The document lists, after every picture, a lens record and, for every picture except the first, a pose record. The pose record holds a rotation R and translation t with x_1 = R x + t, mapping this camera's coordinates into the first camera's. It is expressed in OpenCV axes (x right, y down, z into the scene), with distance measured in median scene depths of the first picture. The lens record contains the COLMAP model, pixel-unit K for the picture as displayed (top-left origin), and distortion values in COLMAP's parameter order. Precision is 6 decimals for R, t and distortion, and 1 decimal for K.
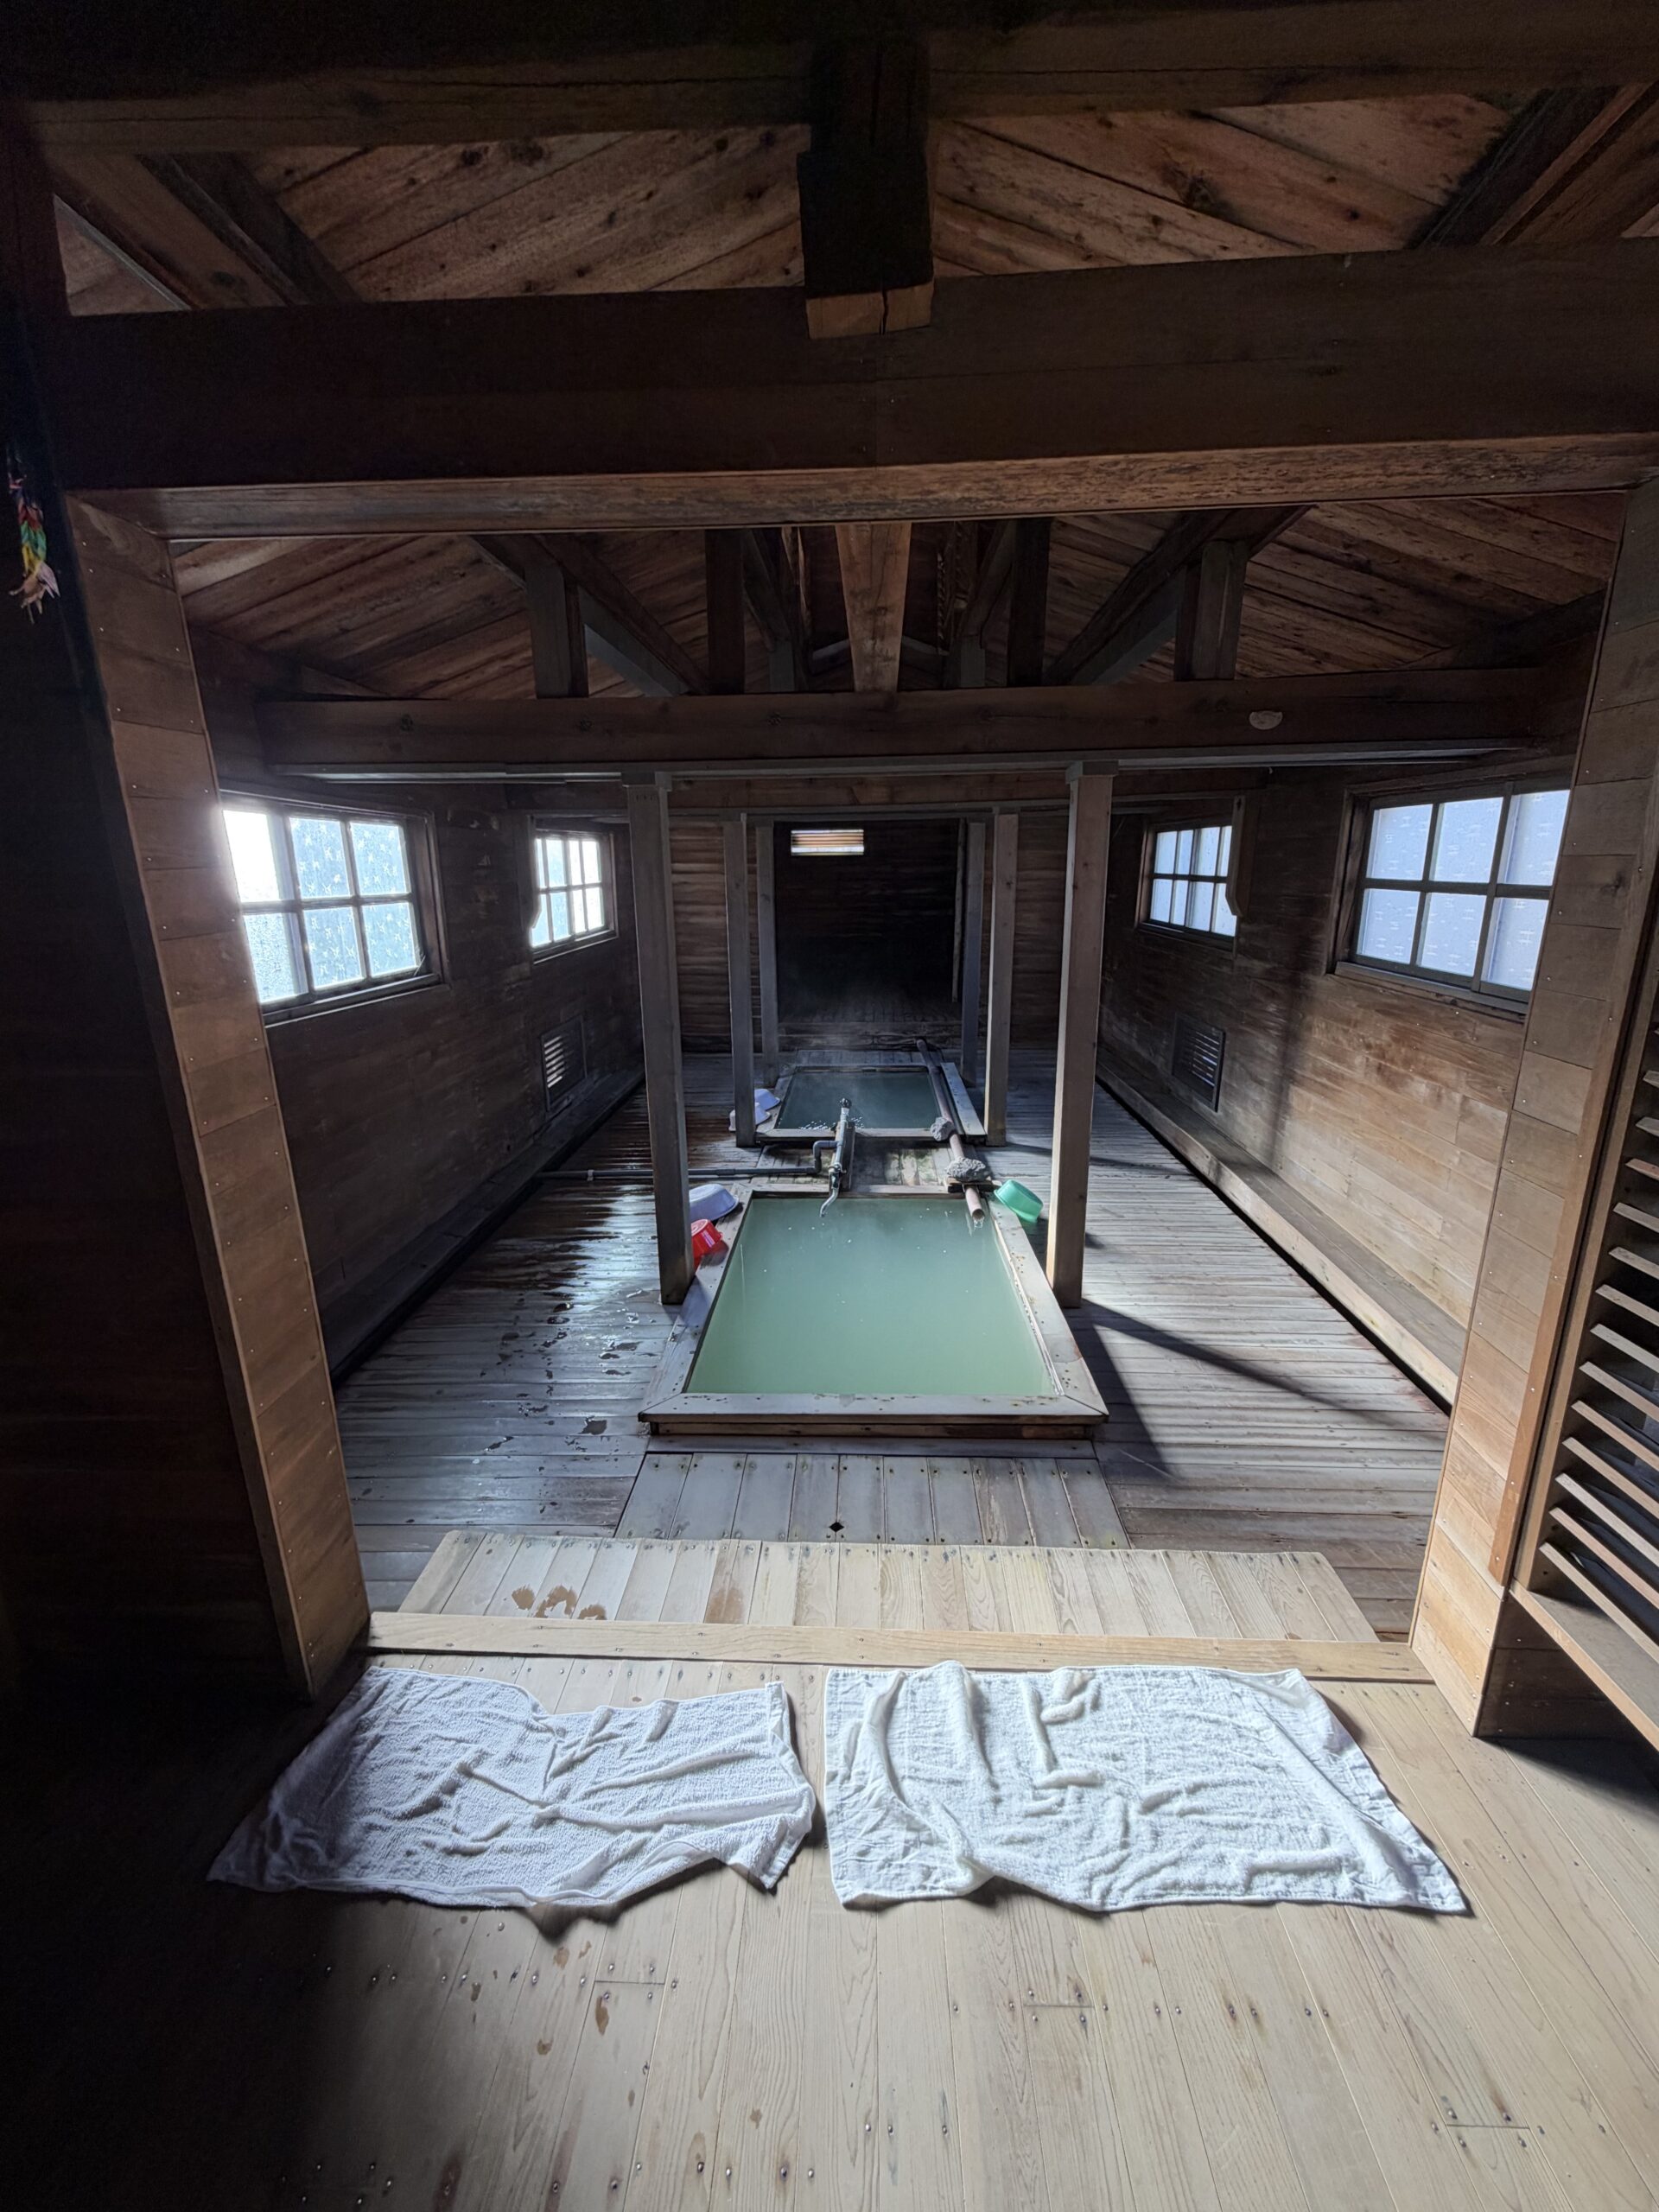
lens RADIAL K [[906.0, 0, 829.0], [0, 906.0, 1093.6], [0, 0, 1]] dist [-0.000356, 0.000436]
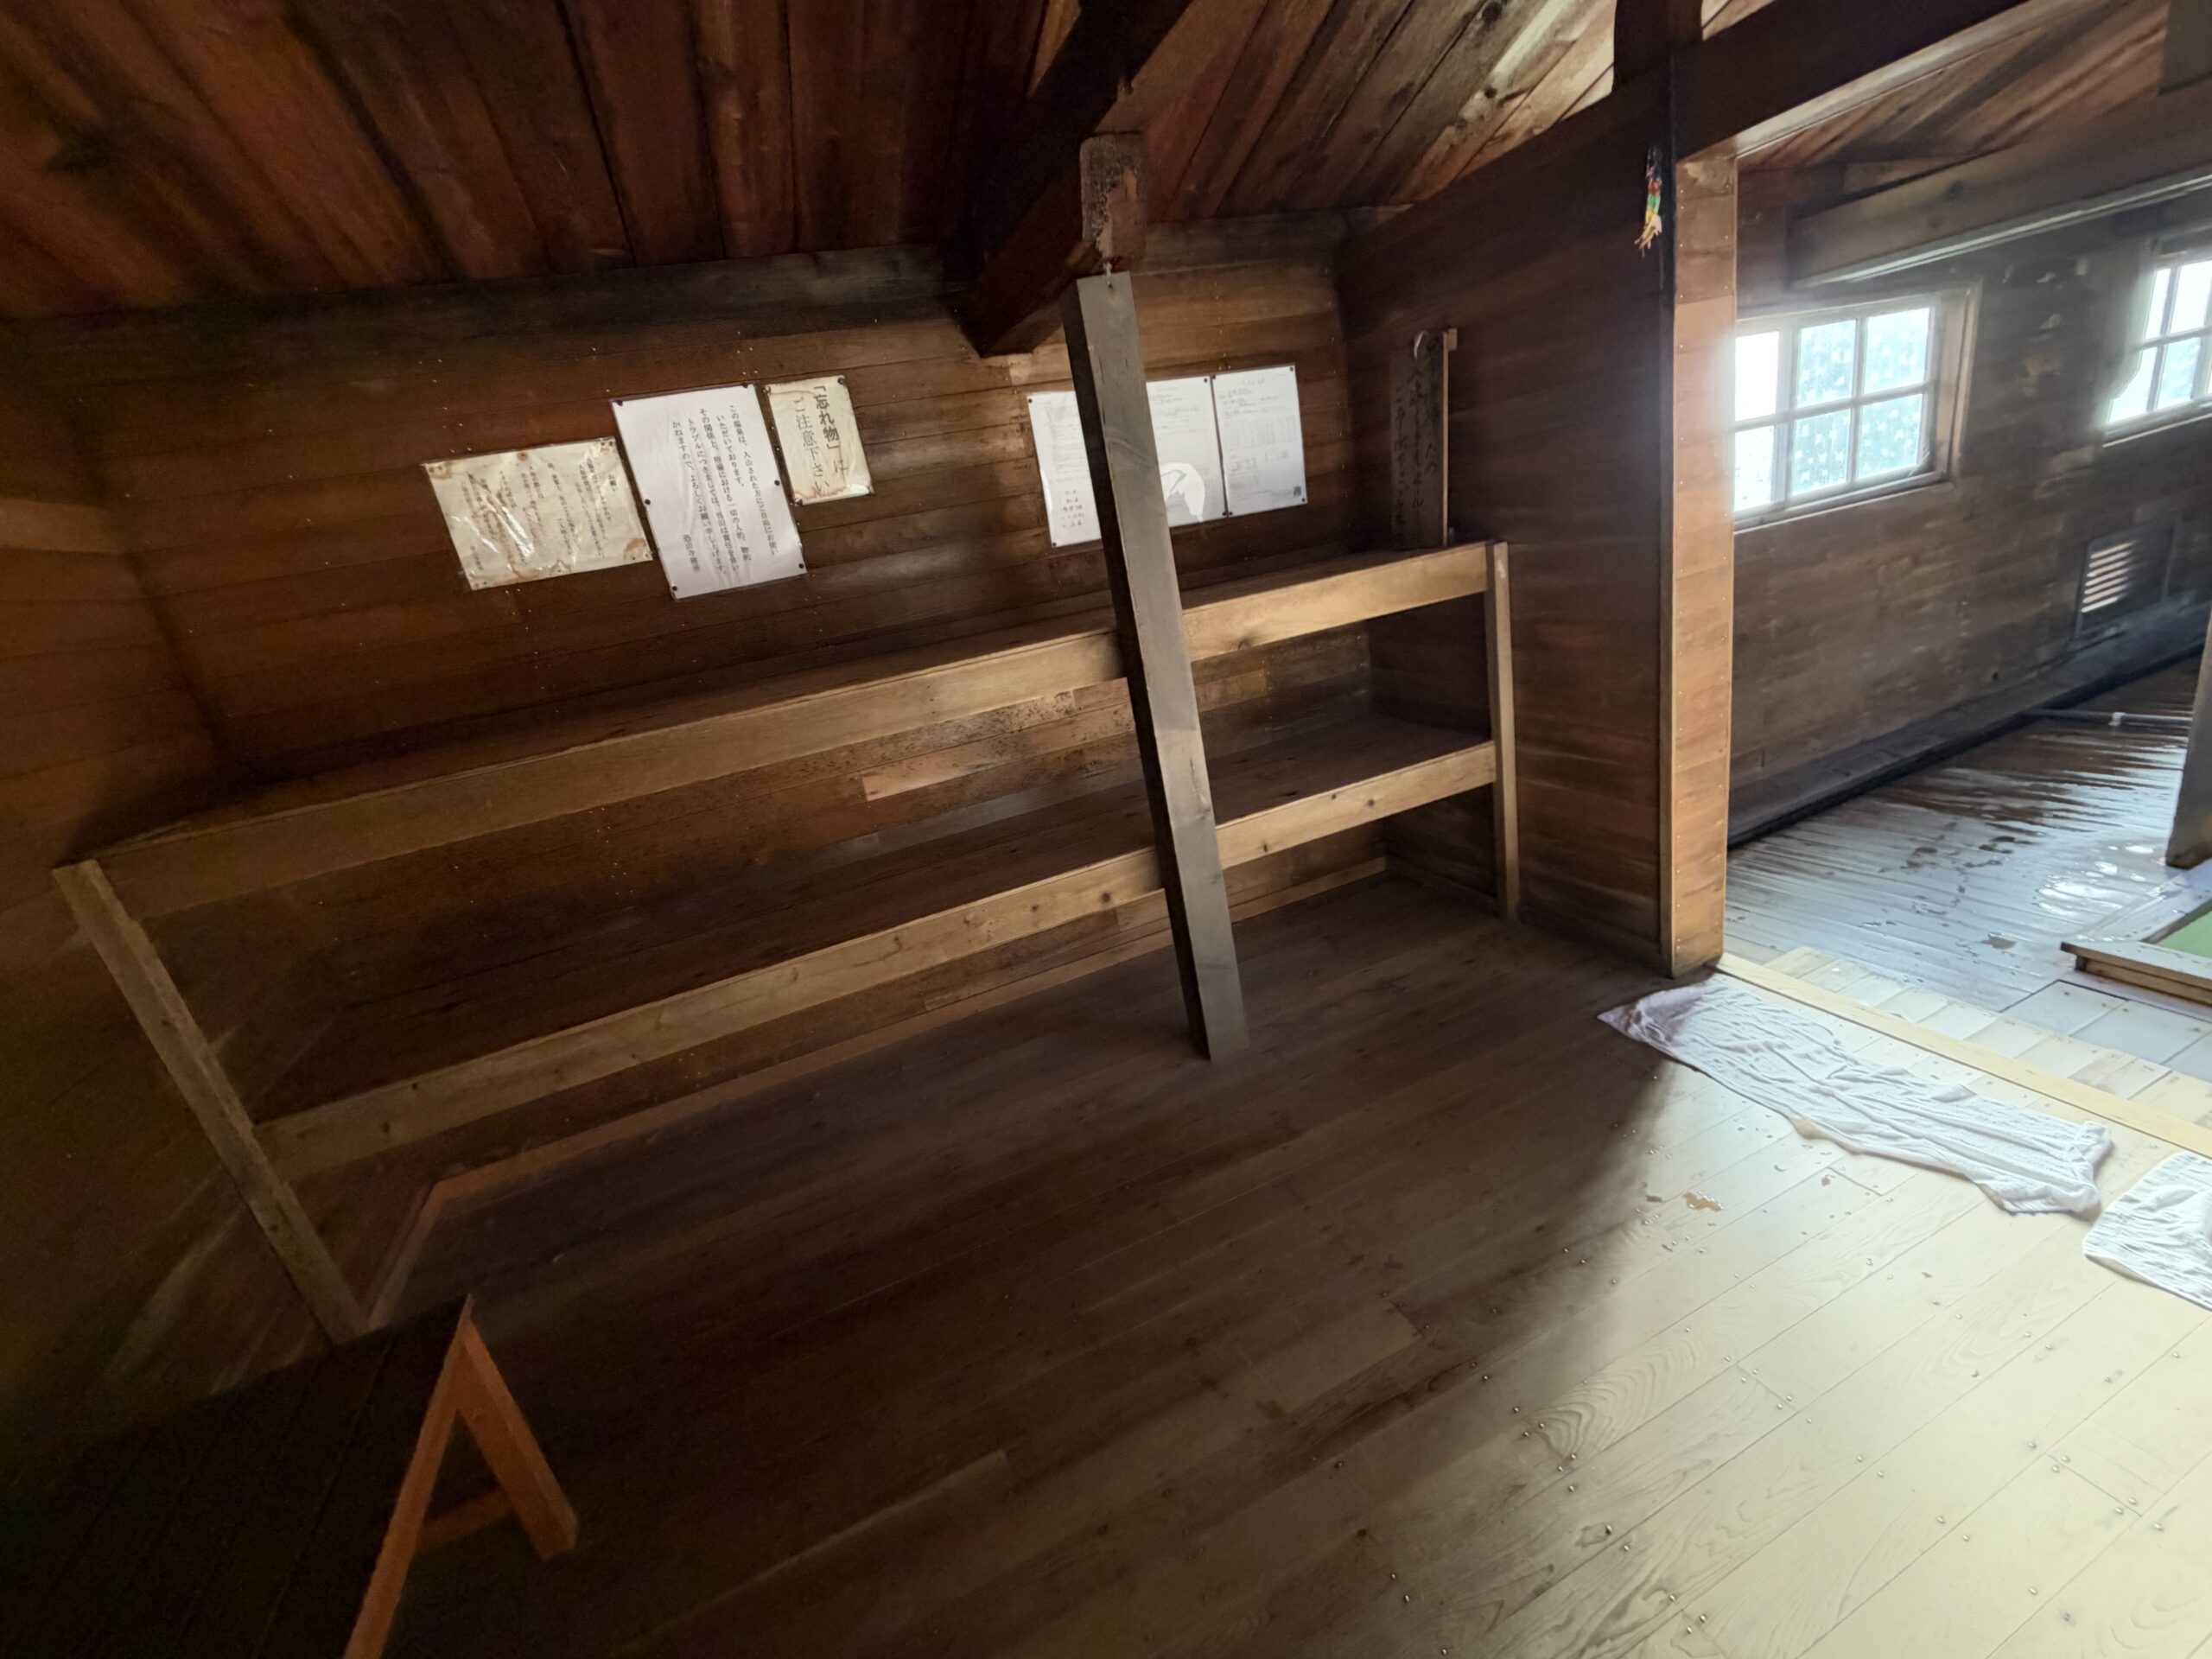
lens RADIAL K [[906.0, 0, 1096.2], [0, 906.0, 829.5], [0, 0, 1]] dist [-0.000356, 0.000436]
pose [[0.403918, 0.232723, -0.884698, 0.155098], [-0.046041, 0.971045, 0.234417, 0.058538], [0.913636, -0.053953, 0.402937, -0.229490]]
